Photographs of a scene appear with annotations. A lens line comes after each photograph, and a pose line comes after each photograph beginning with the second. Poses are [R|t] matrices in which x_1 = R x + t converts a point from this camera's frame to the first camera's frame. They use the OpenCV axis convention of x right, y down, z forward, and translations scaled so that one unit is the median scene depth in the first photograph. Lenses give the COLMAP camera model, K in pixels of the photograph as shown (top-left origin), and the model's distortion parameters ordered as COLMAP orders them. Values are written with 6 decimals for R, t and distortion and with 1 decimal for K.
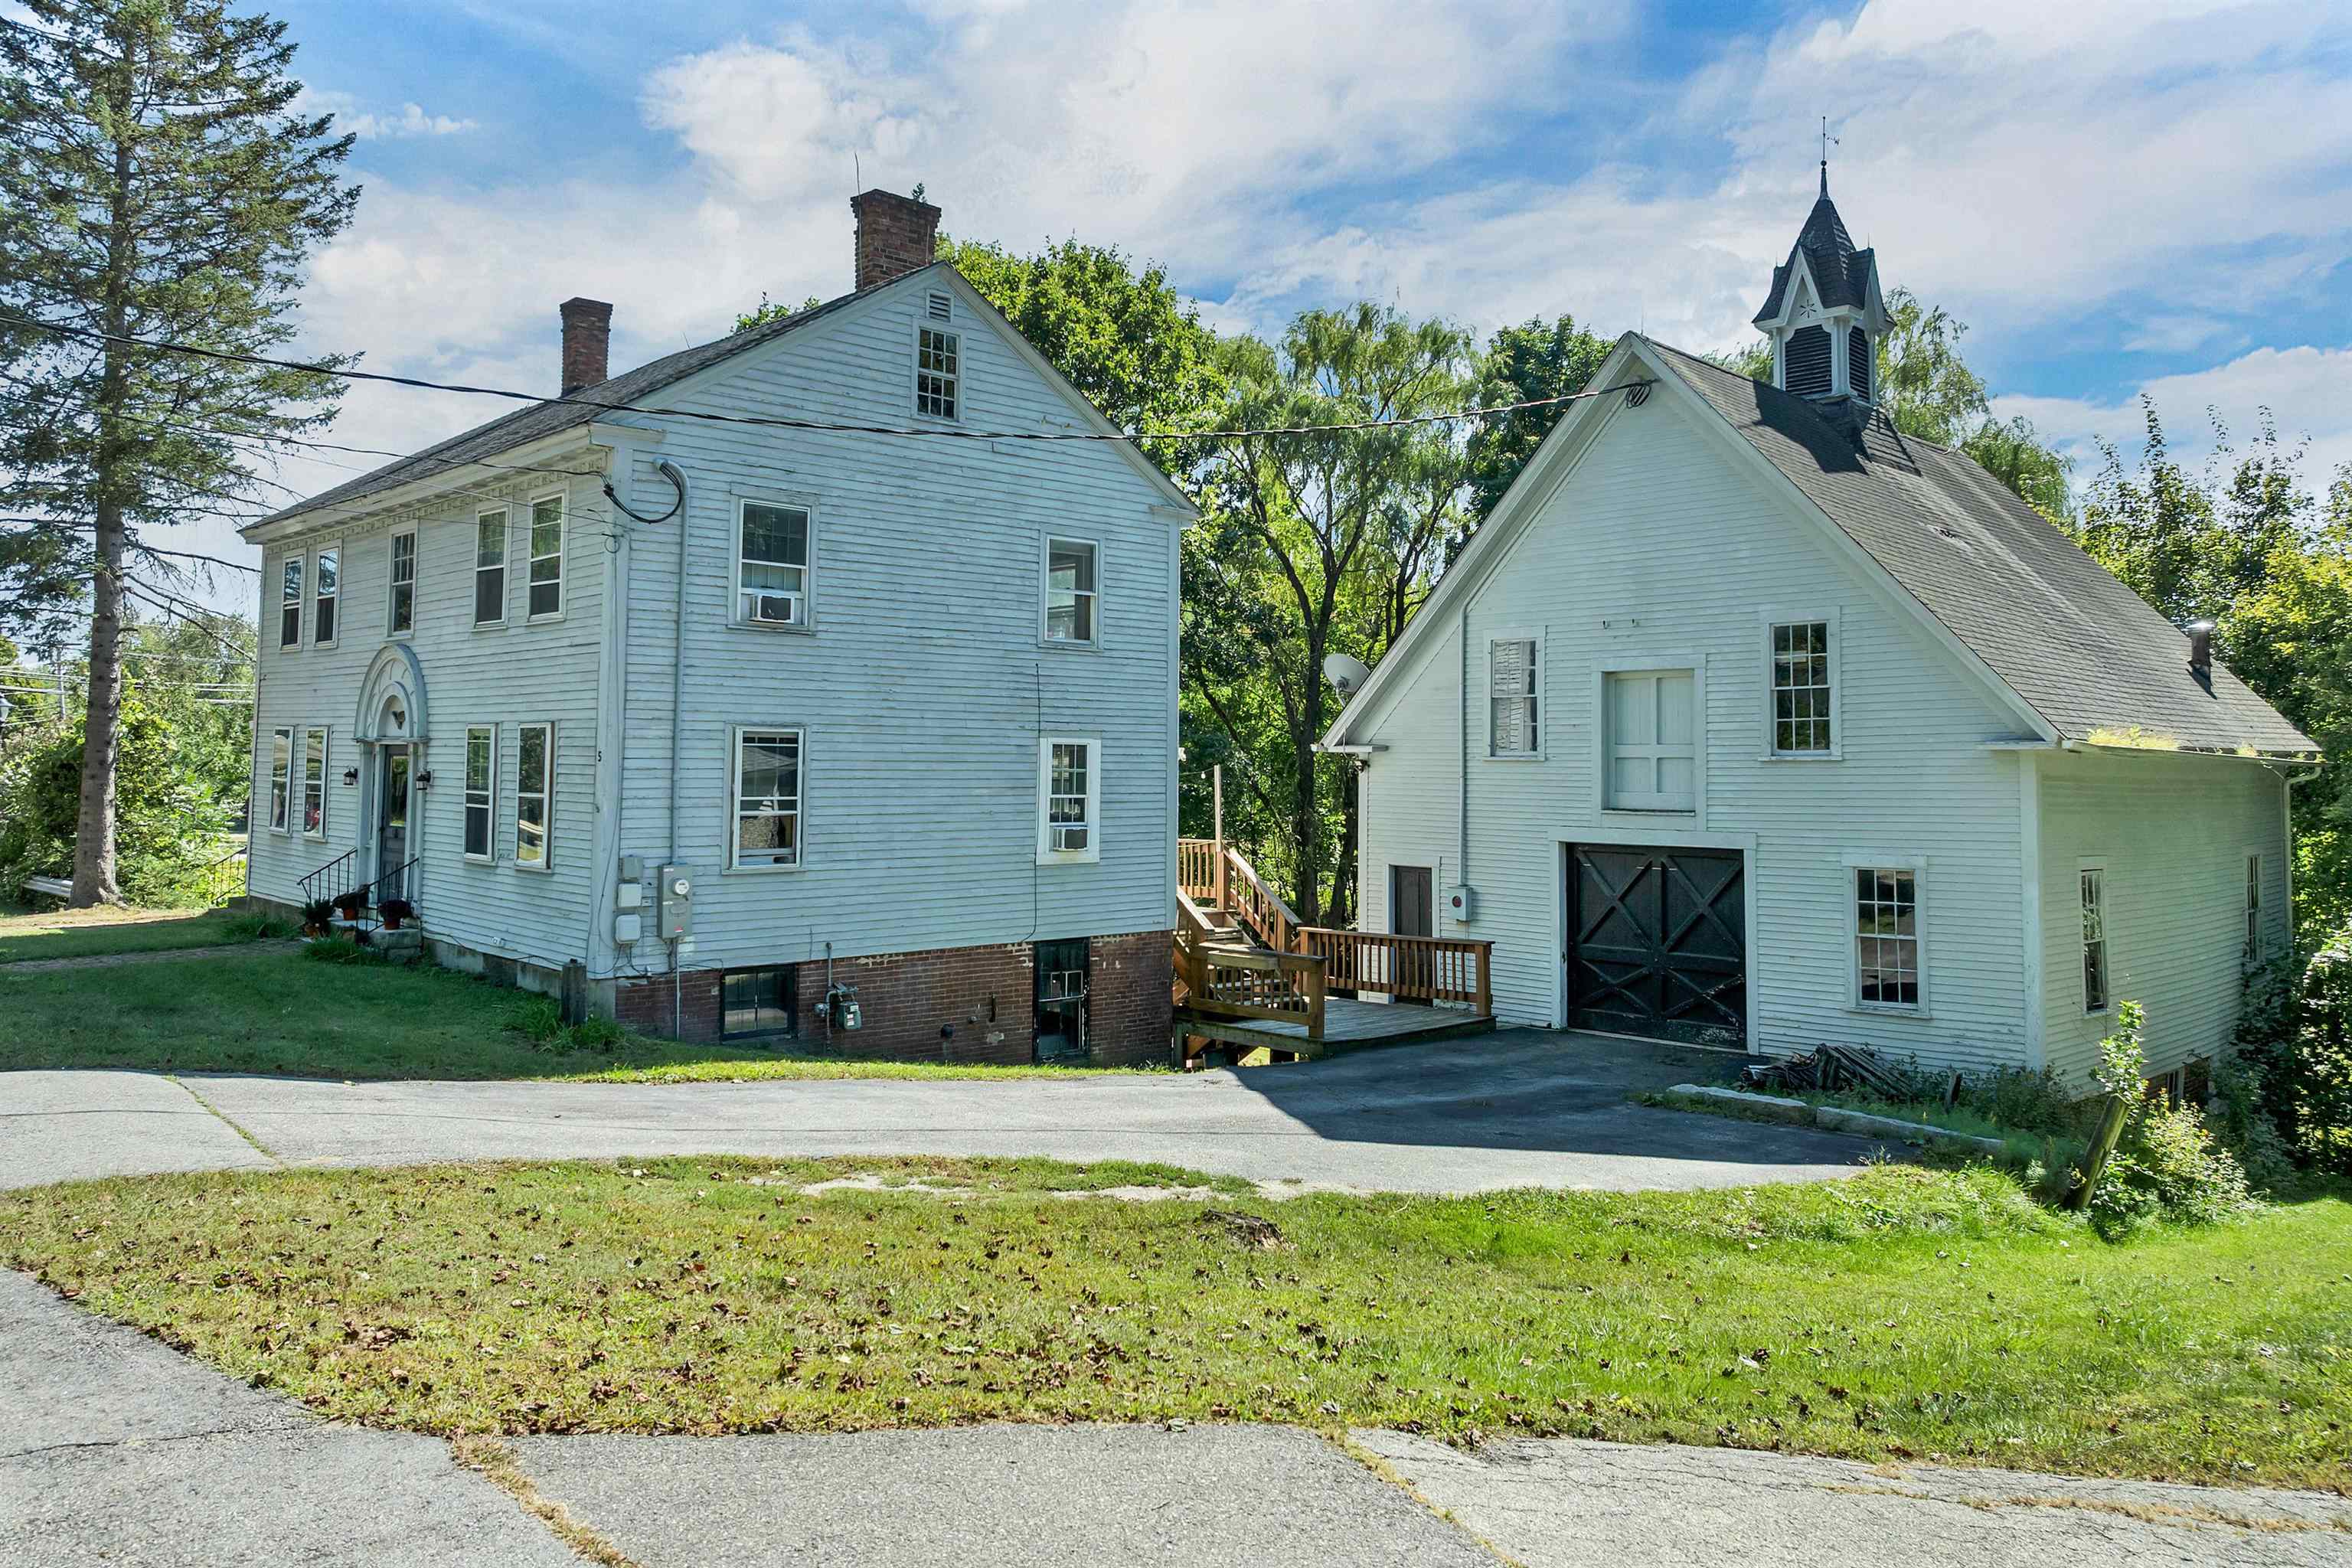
lens RADIAL K [[1737.6, 0, 1181.5], [0, 1737.6, 619.6], [0, 0, 1]] dist [-0.035508, 0.000109]
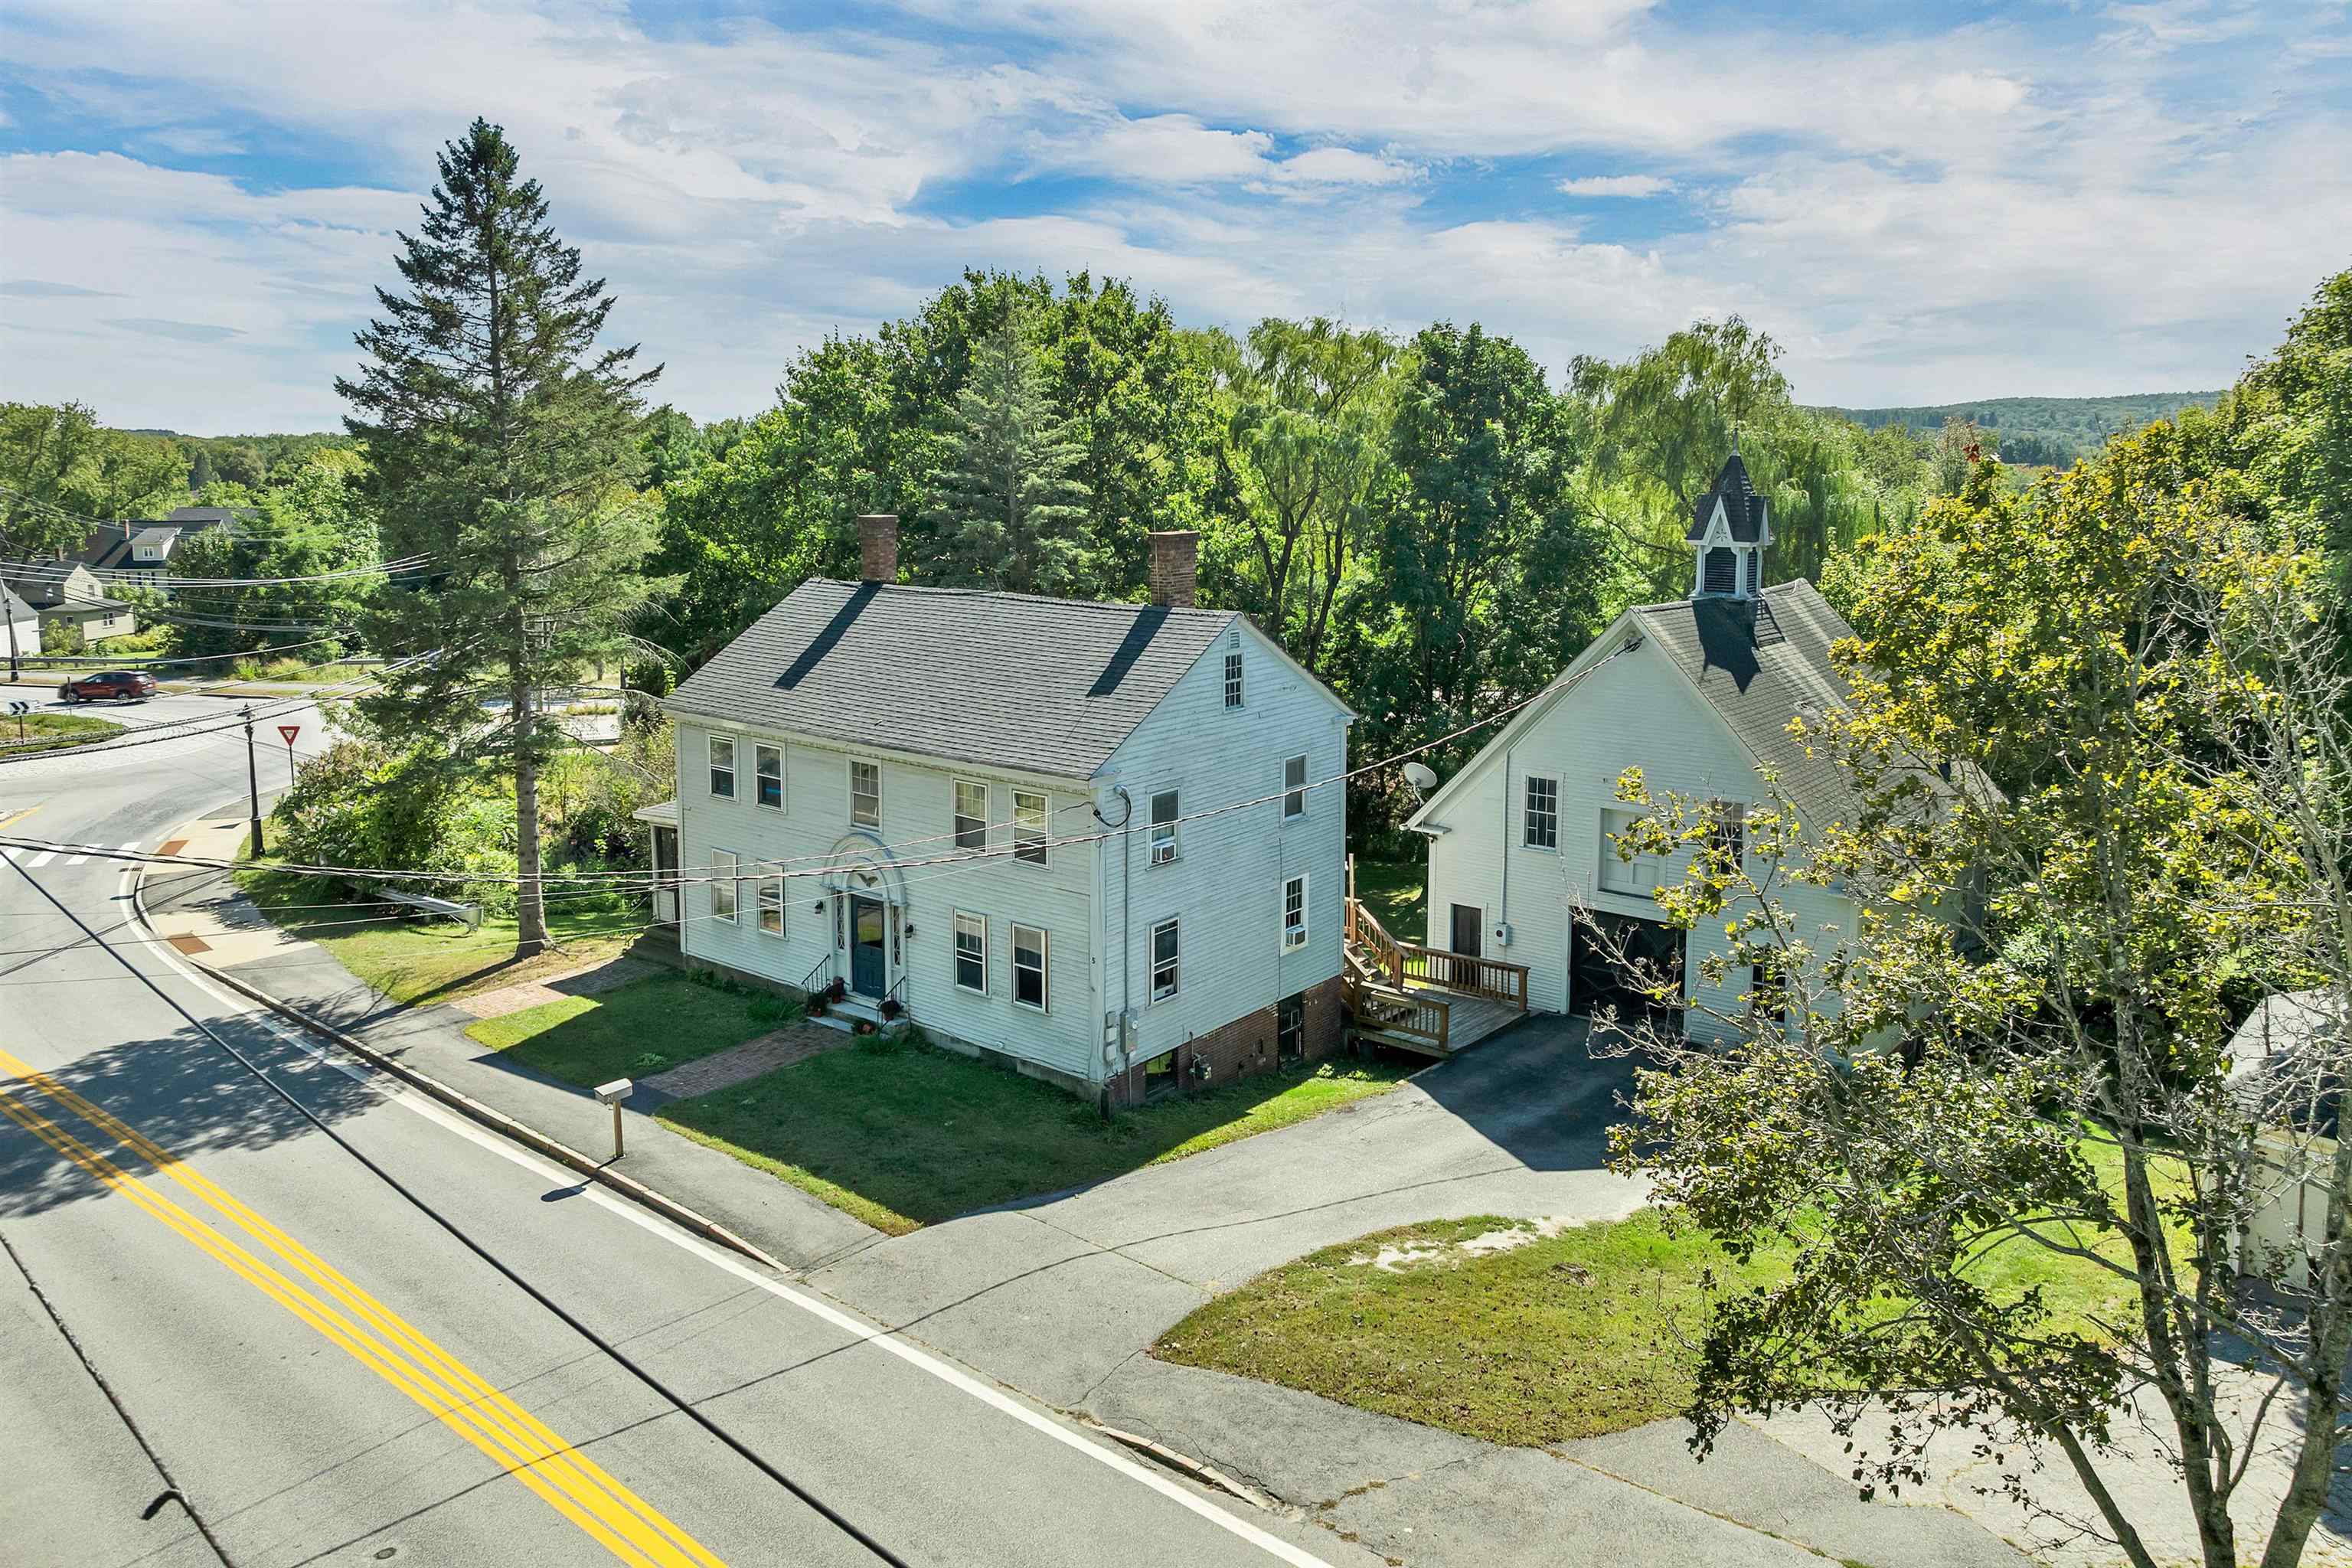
lens RADIAL K [[1737.6, 0, 1181.5], [0, 1737.6, 619.6], [0, 0, 1]] dist [-0.035508, 0.000109]
pose [[0.990501, -0.023164, 0.135543, -0.347869], [-0.002015, 0.983160, 0.182738, -0.421214], [-0.137493, -0.181275, 0.973774, -0.474386]]
